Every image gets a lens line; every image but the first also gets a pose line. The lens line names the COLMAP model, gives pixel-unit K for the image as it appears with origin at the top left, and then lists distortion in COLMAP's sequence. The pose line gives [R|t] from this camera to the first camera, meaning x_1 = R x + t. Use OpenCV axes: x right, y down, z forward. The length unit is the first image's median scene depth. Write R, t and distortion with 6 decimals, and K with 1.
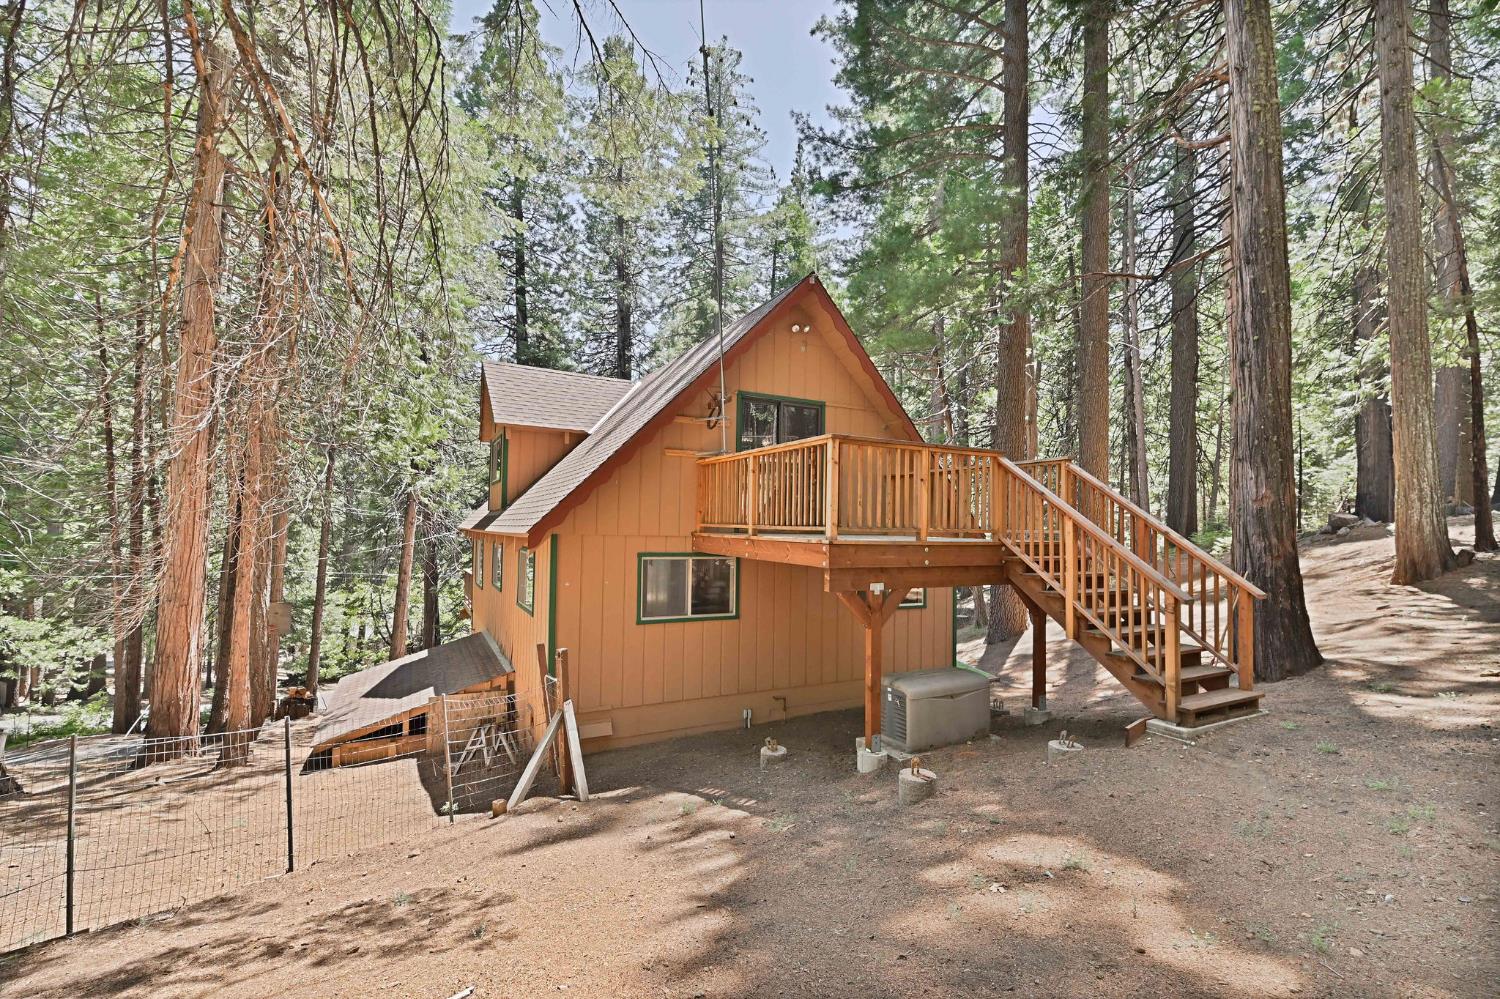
lens RADIAL K [[666.8, 0, 790.3], [0, 666.8, 508.2], [0, 0, 1]] dist [0.001241, -0.000562]
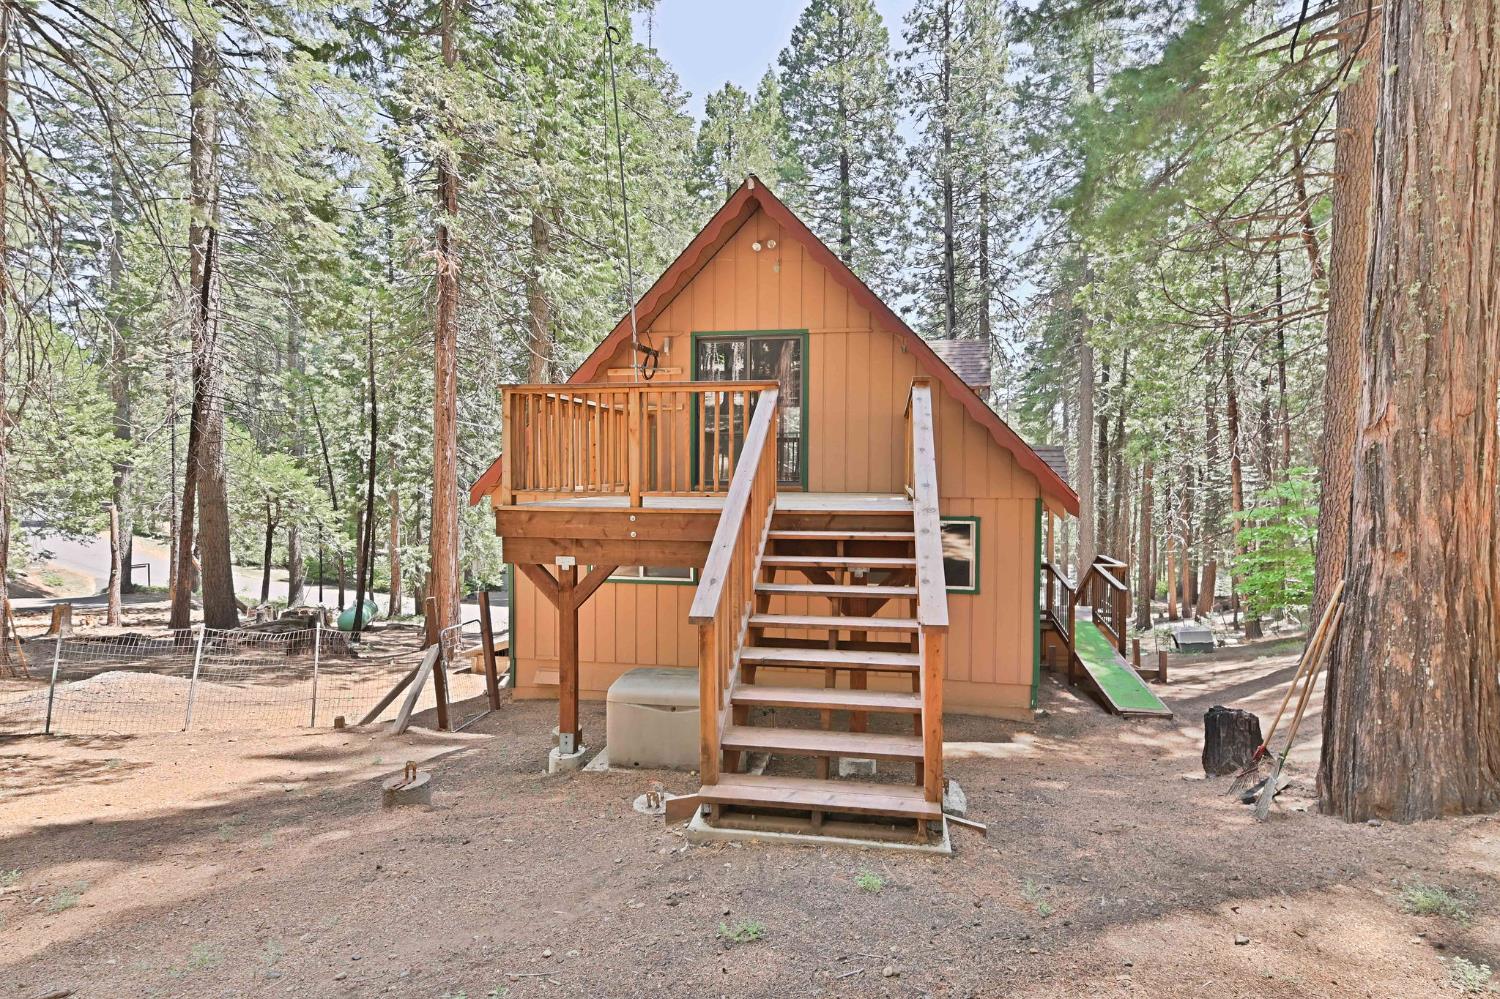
lens RADIAL K [[711.2, 0, 804.8], [0, 711.2, 492.6], [0, 0, 1]] dist [-0.001559, -0.000471]
pose [[0.784916, 0.007901, -0.619552, 0.760089], [0.025672, 0.998645, 0.045258, -0.000570], [0.619070, -0.051429, 0.783650, 0.403420]]
